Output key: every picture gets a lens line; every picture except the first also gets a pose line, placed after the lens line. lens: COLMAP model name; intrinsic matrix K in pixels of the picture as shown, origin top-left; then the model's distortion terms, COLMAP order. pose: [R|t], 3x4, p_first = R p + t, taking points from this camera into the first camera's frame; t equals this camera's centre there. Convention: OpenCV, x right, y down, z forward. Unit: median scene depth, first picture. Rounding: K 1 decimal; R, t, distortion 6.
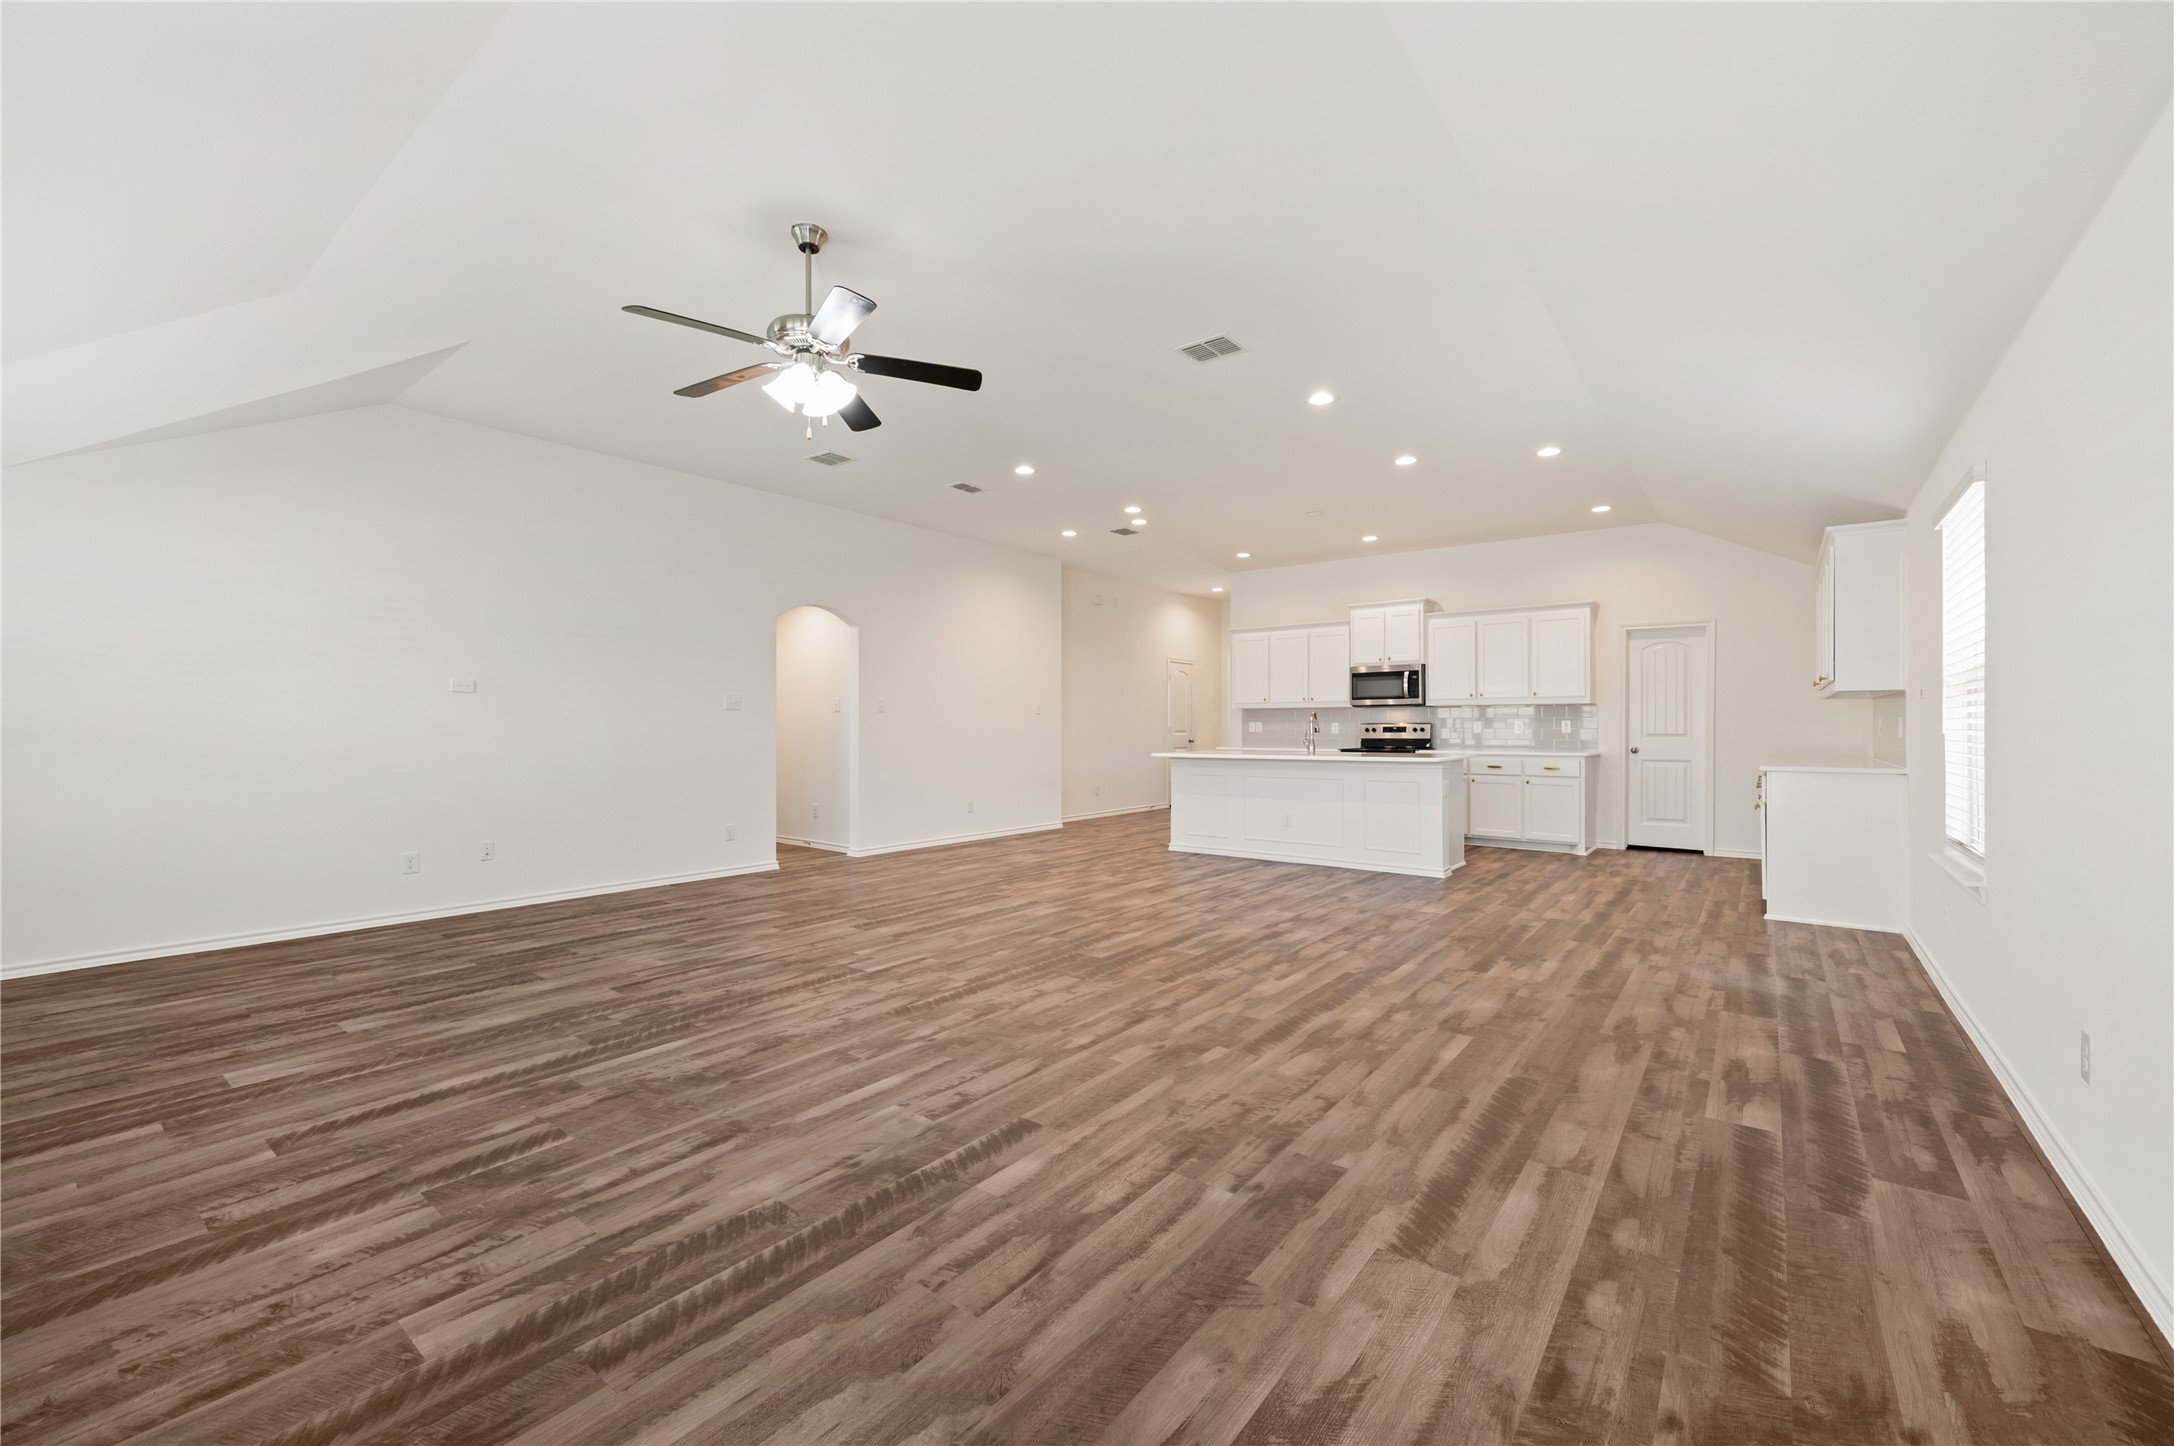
lens RADIAL K [[867.5, 0, 1098.0], [0, 867.5, 724.9], [0, 0, 1]] dist [-0.001196, 0.002497]
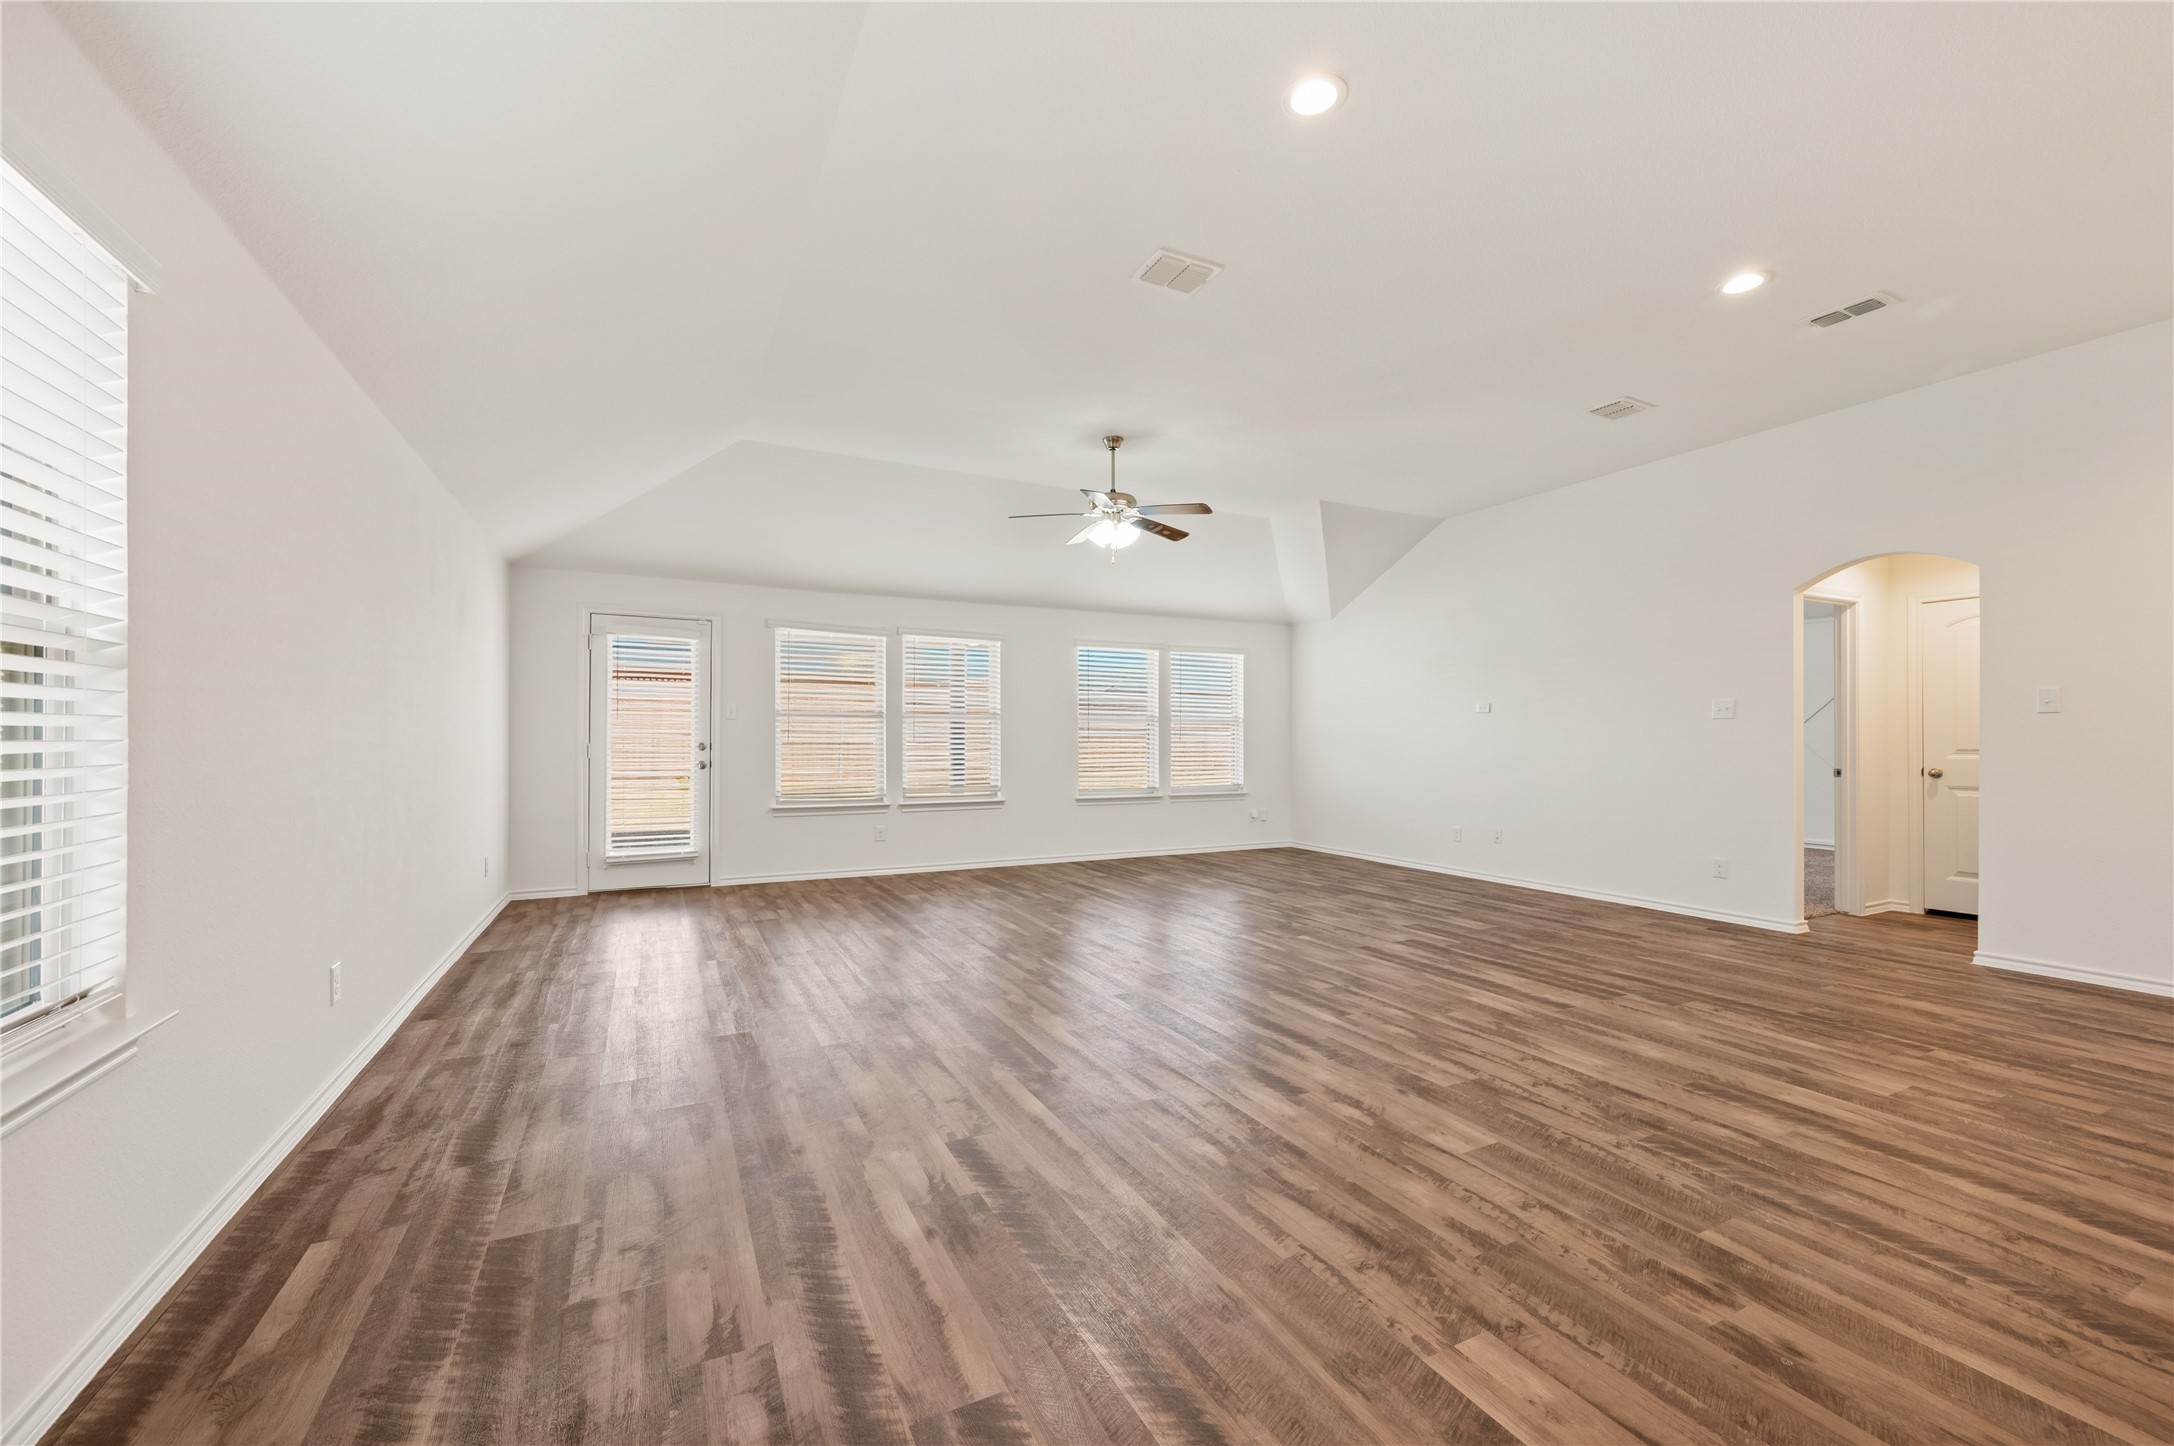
lens RADIAL K [[860.9, 0, 1090.9], [0, 860.9, 738.2], [0, 0, 1]] dist [0.000068, 0.000122]
pose [[-0.427403, -0.001293, -0.904060, 0.963284], [-0.001199, 0.999999, -0.000864, 0.002940], [0.904060, 0.000715, -0.427404, 1.369100]]
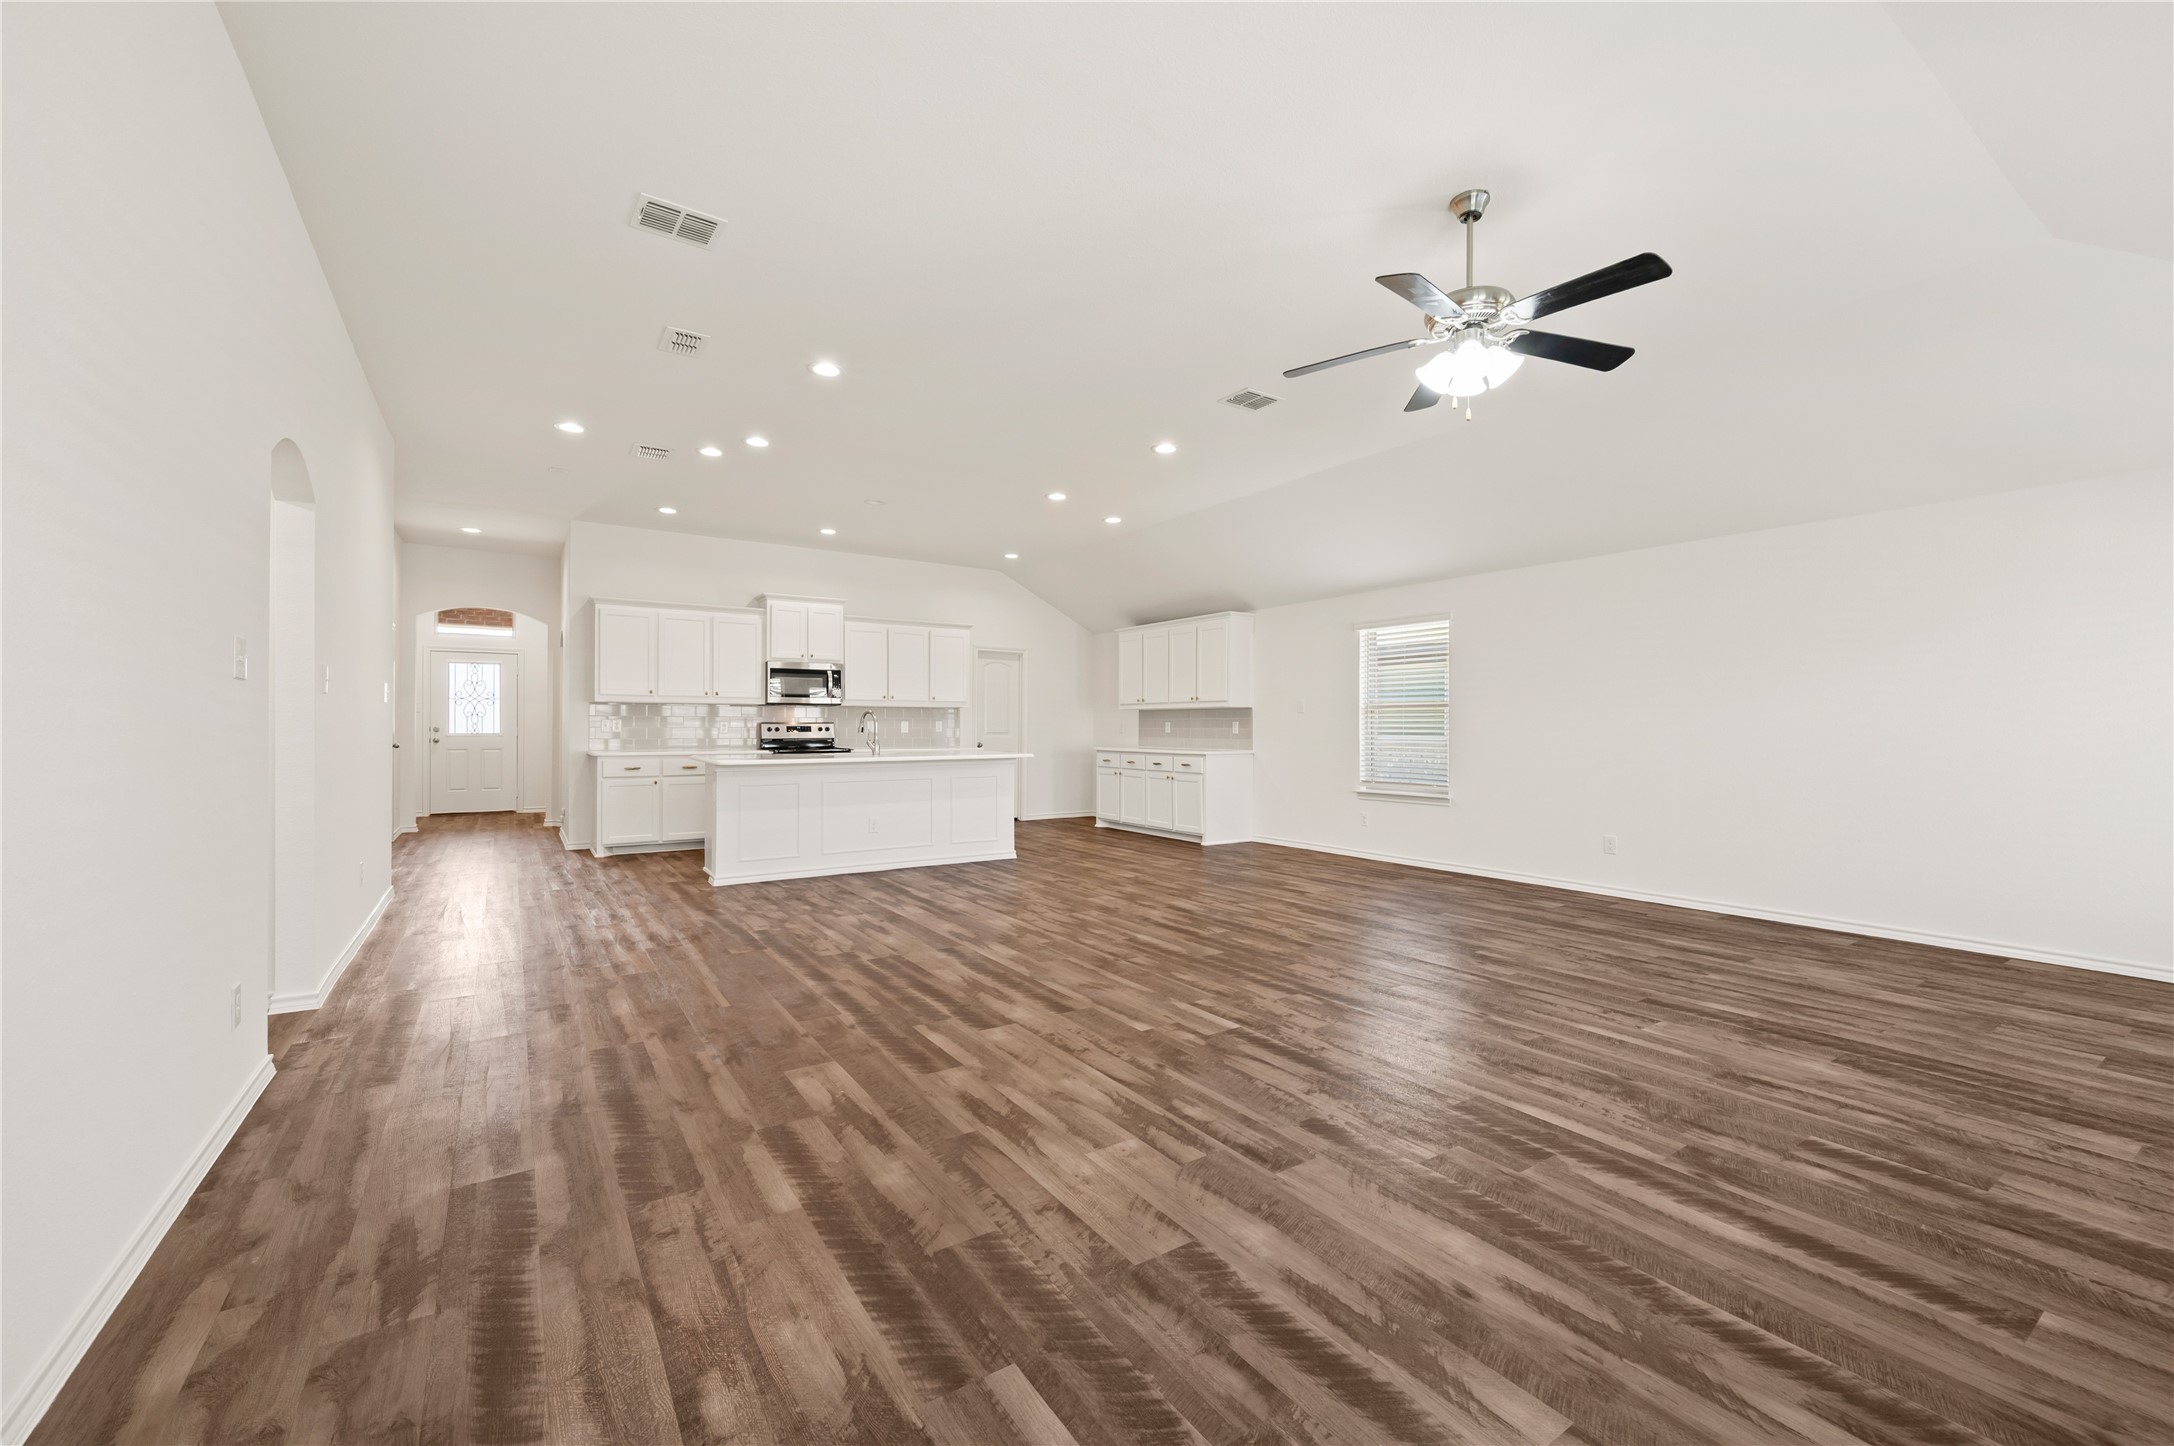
lens RADIAL K [[867.5, 0, 1098.0], [0, 867.5, 724.9], [0, 0, 1]] dist [-0.001196, 0.002497]
pose [[0.316674, 0.005469, 0.948519, -1.106373], [-0.007240, 0.999968, -0.003349, 0.004080], [-0.948507, -0.005807, 0.316703, 0.889211]]
